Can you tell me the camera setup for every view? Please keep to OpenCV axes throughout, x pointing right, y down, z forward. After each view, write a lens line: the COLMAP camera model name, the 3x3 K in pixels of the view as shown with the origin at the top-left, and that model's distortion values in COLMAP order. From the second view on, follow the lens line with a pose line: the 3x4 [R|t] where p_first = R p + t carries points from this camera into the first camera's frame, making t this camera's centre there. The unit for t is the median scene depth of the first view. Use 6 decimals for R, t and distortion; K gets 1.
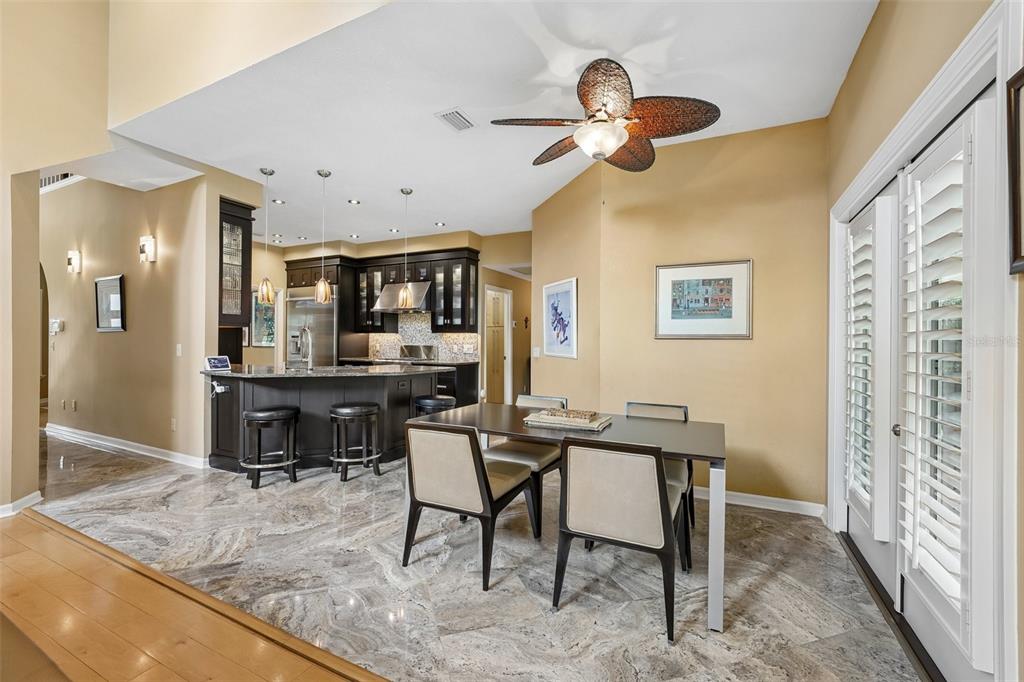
lens RADIAL K [[426.3, 0, 512.0], [0, 426.3, 341.0], [0, 0, 1]] dist [-0.002257, -0.000074]
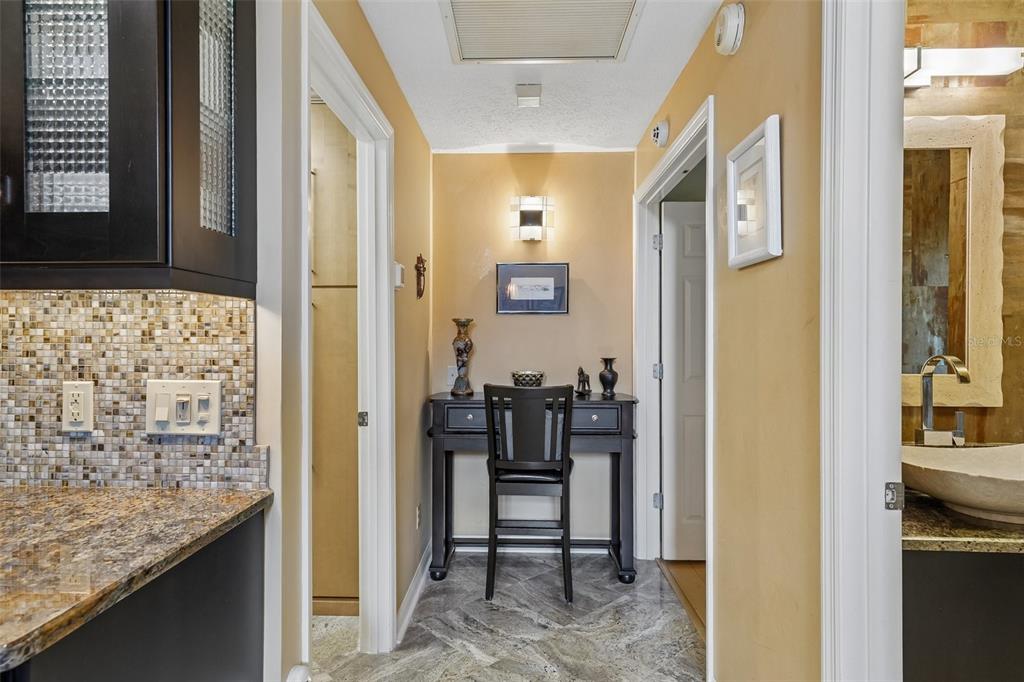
lens RADIAL K [[571.5, 0, 512.0], [0, 571.5, 341.0], [0, 0, 1]] dist [0.016499, -0.000162]
pose [[0.905499, -0.010351, 0.424222, -0.085296], [0.006906, 0.999930, 0.009657, -0.005087], [-0.424292, -0.005814, 0.905507, 0.787543]]
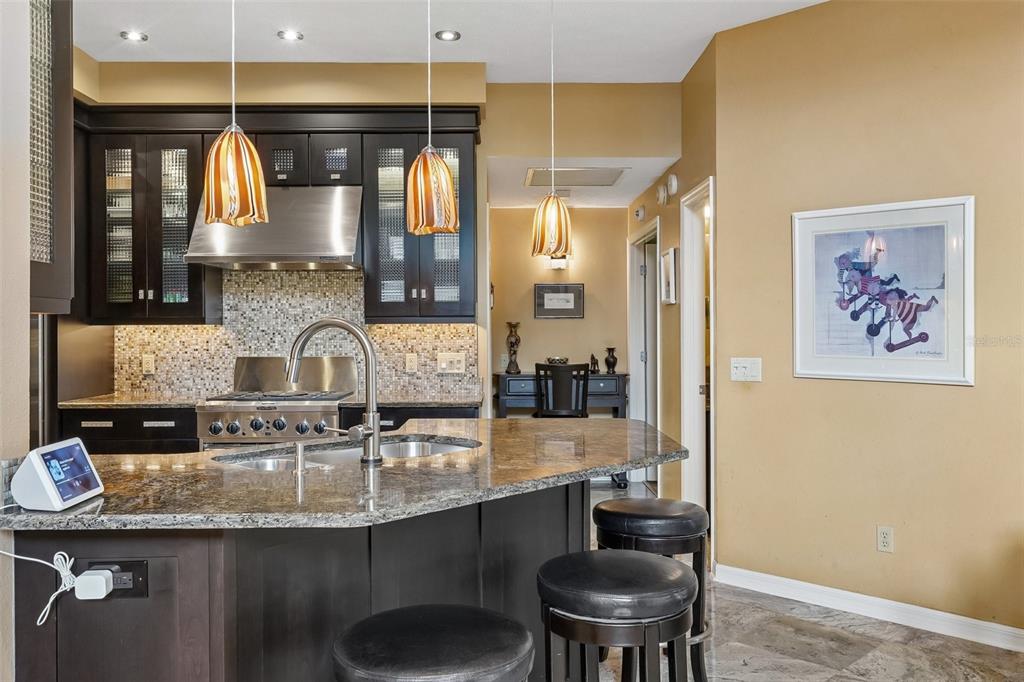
lens RADIAL K [[822.4, 0, 512.0], [0, 822.4, 341.0], [0, 0, 1]] dist [0.004911, 0.003055]
pose [[0.890262, -0.019506, 0.455032, -0.409116], [0.012532, 0.999753, 0.018338, -0.015428], [-0.455277, -0.010624, 0.890286, 0.294169]]
